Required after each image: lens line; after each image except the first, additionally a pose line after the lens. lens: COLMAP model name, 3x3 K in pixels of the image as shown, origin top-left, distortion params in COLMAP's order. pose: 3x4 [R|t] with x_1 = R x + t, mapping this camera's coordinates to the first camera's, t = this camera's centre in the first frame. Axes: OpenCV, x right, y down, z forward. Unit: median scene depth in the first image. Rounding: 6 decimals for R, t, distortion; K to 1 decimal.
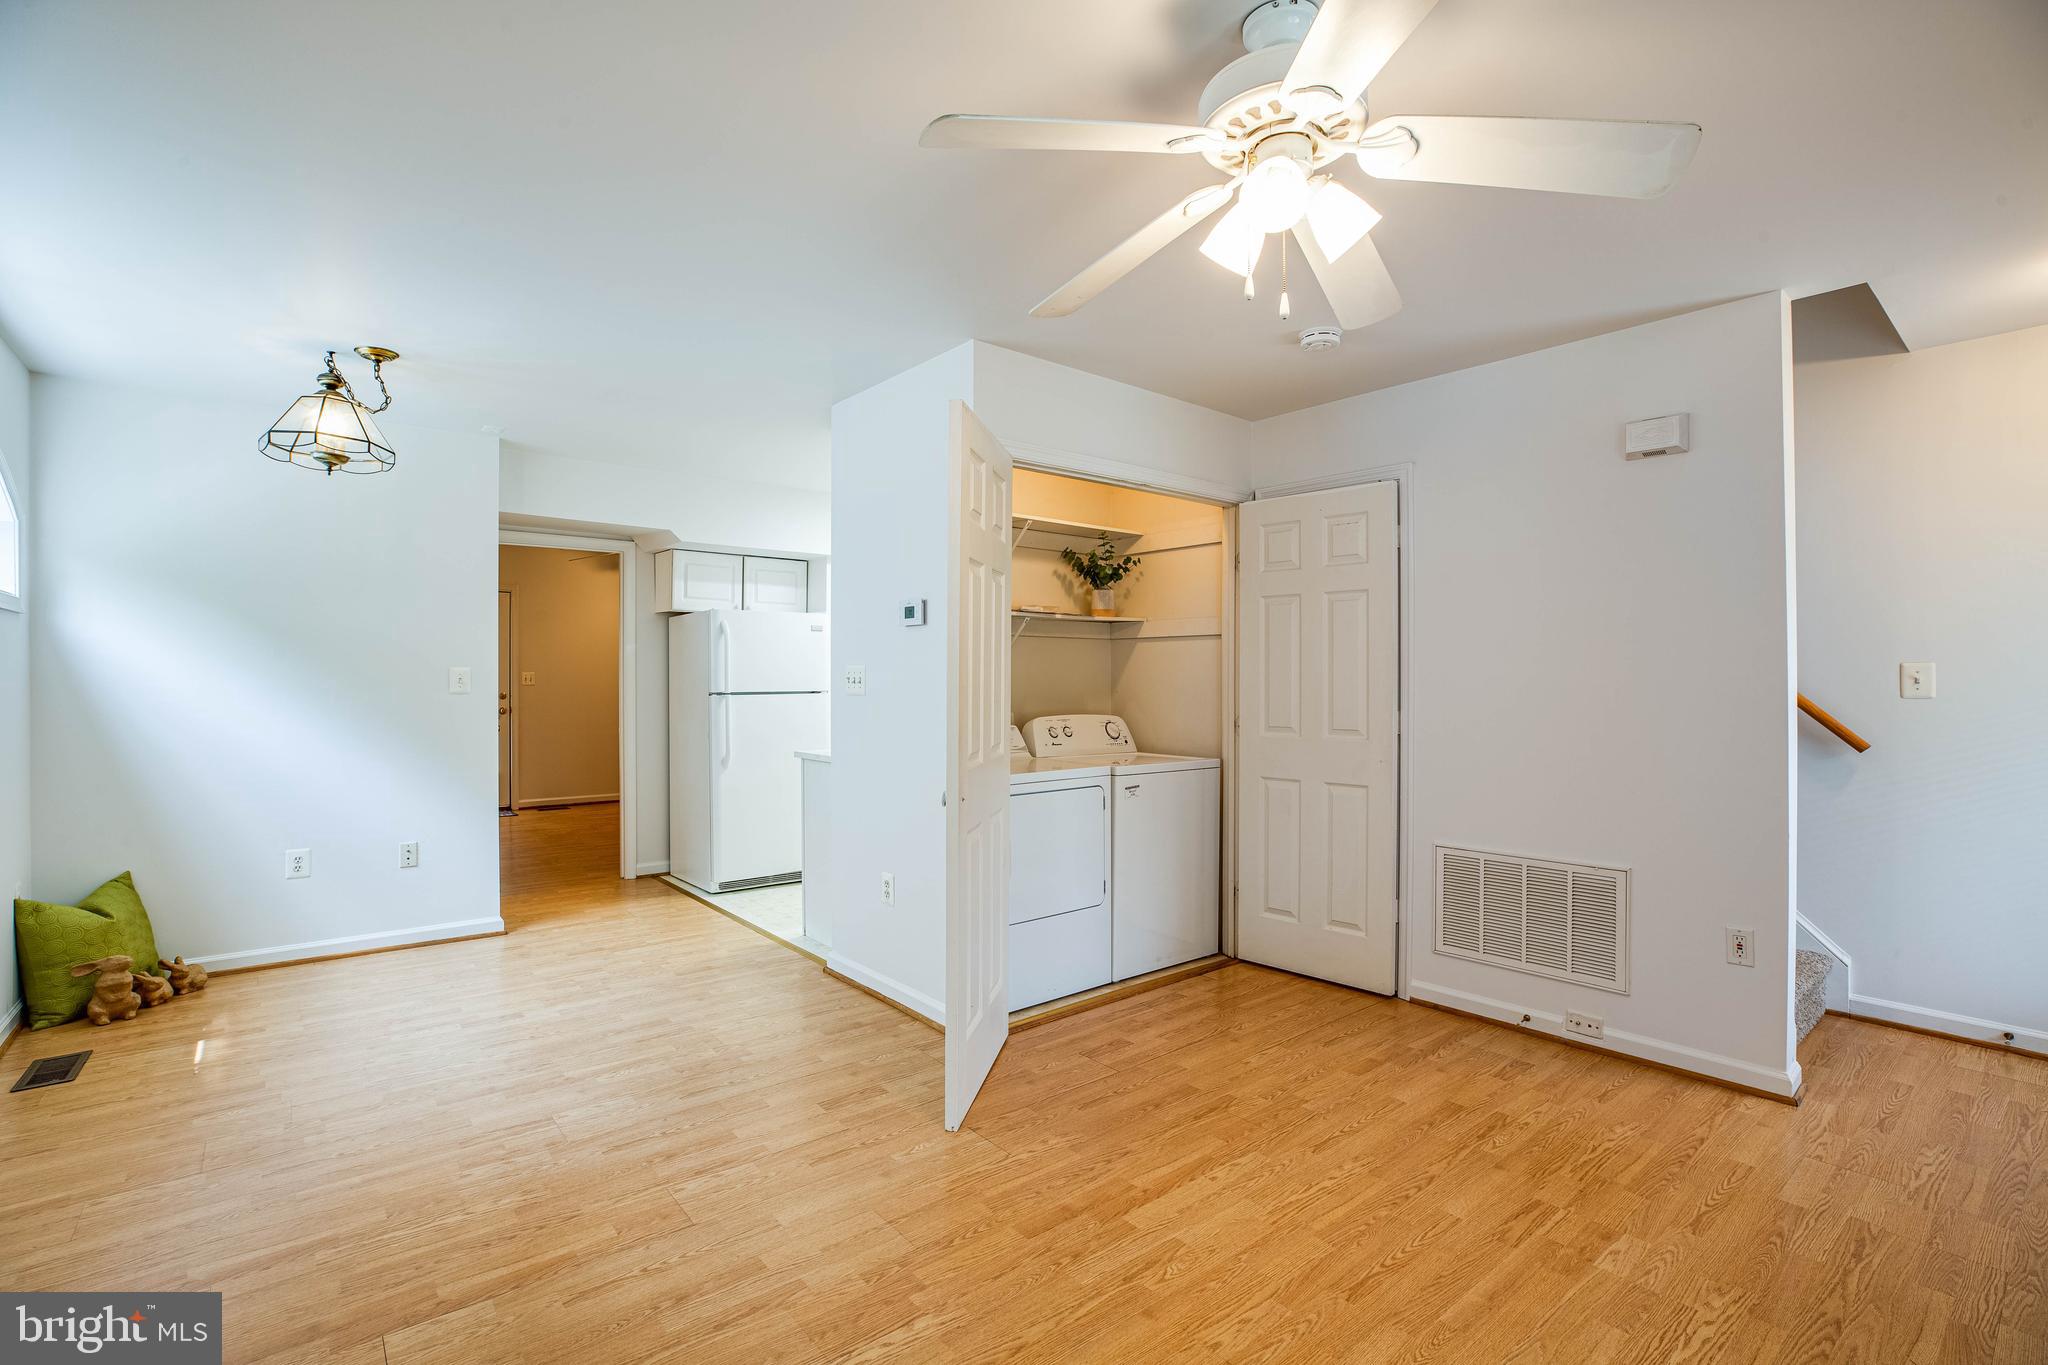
lens RADIAL K [[927.7, 0, 995.5], [0, 927.7, 680.6], [0, 0, 1]] dist [-0.044849, 0.013403]
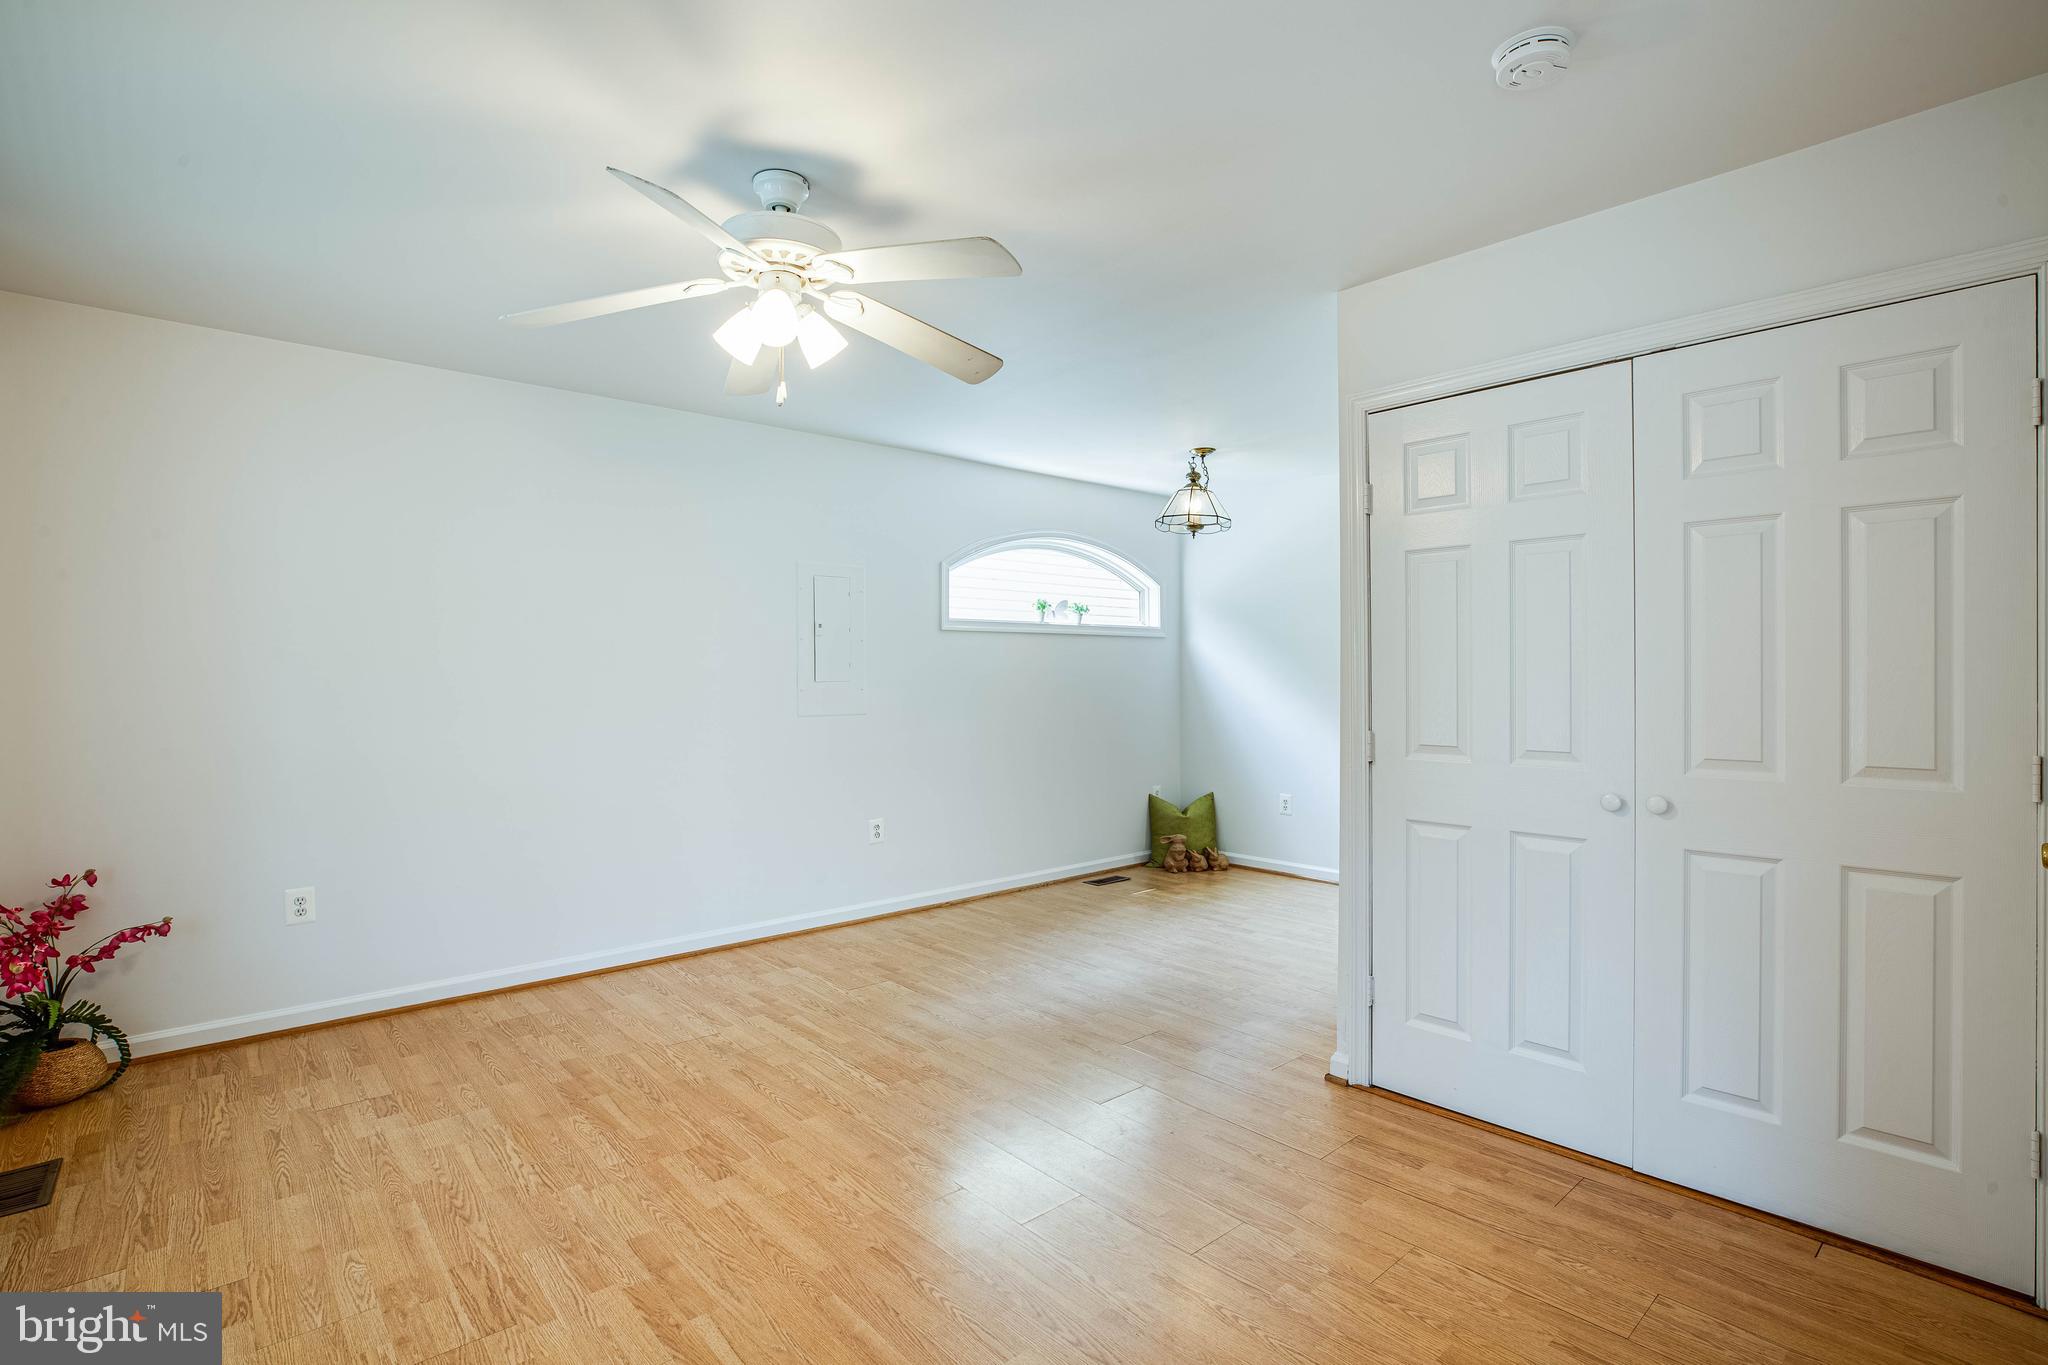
lens RADIAL K [[958.3, 0, 1024.0], [0, 958.3, 682.5], [0, 0, 1]] dist [-0.044848, 0.014496]
pose [[0.064014, 0.007475, -0.997921, 1.085394], [0.002757, 0.999967, 0.007667, -0.000711], [0.997945, -0.003242, 0.063991, 0.792684]]
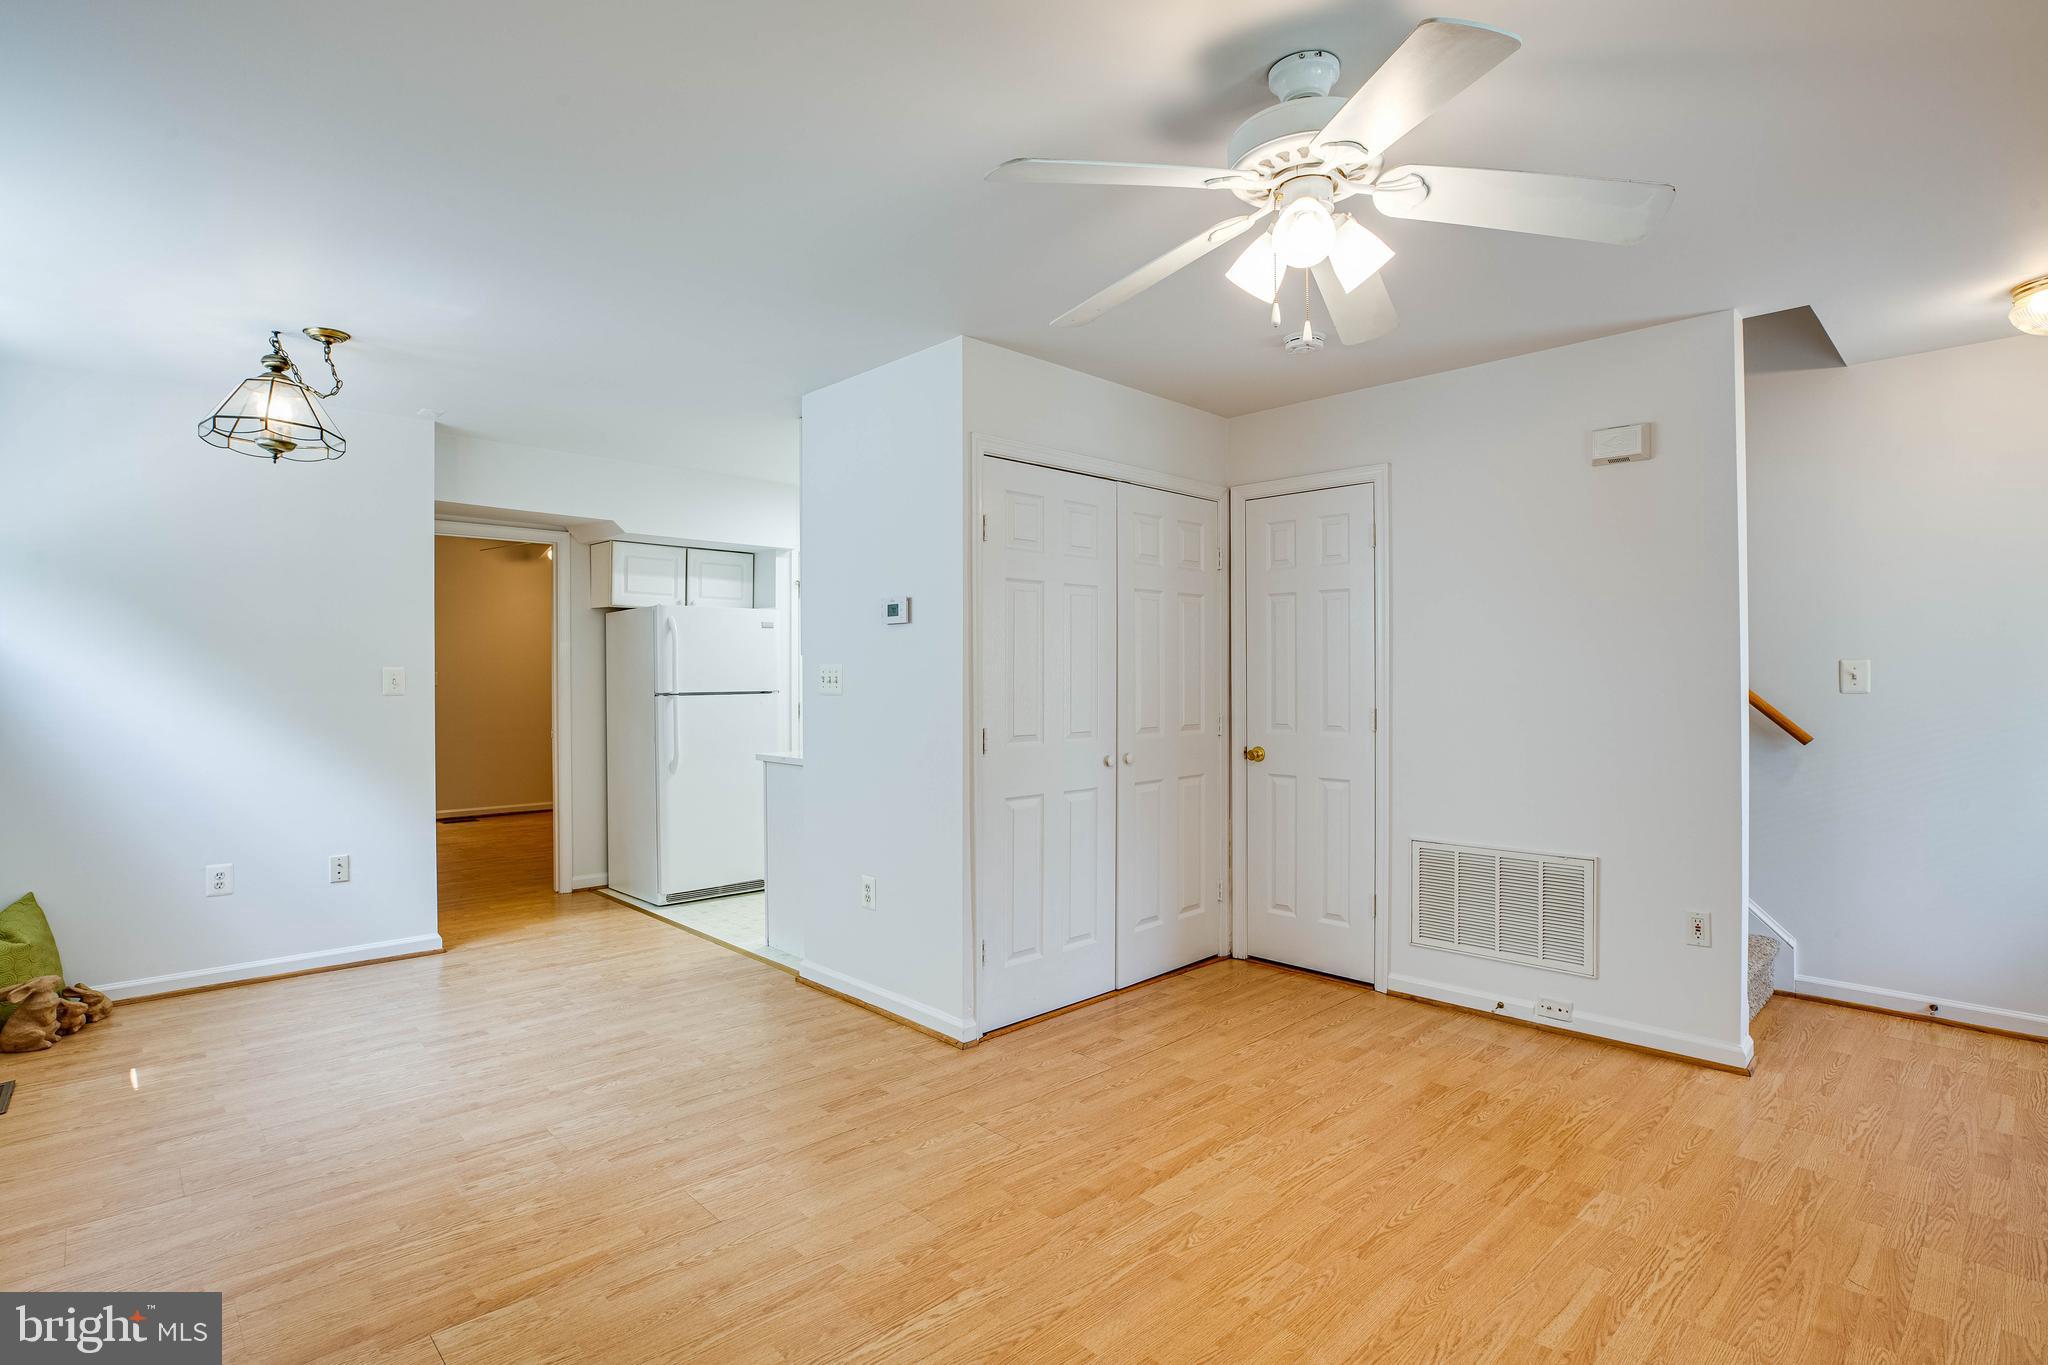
lens RADIAL K [[1002.9, 0, 992.3], [0, 1002.9, 681.2], [0, 0, 1]] dist [-0.044037, 0.014187]
pose [[0.997155, -0.003601, 0.075295, -0.091454], [0.003477, 0.999992, 0.001772, -0.000105], [-0.075300, -0.001505, 0.997160, -0.089815]]
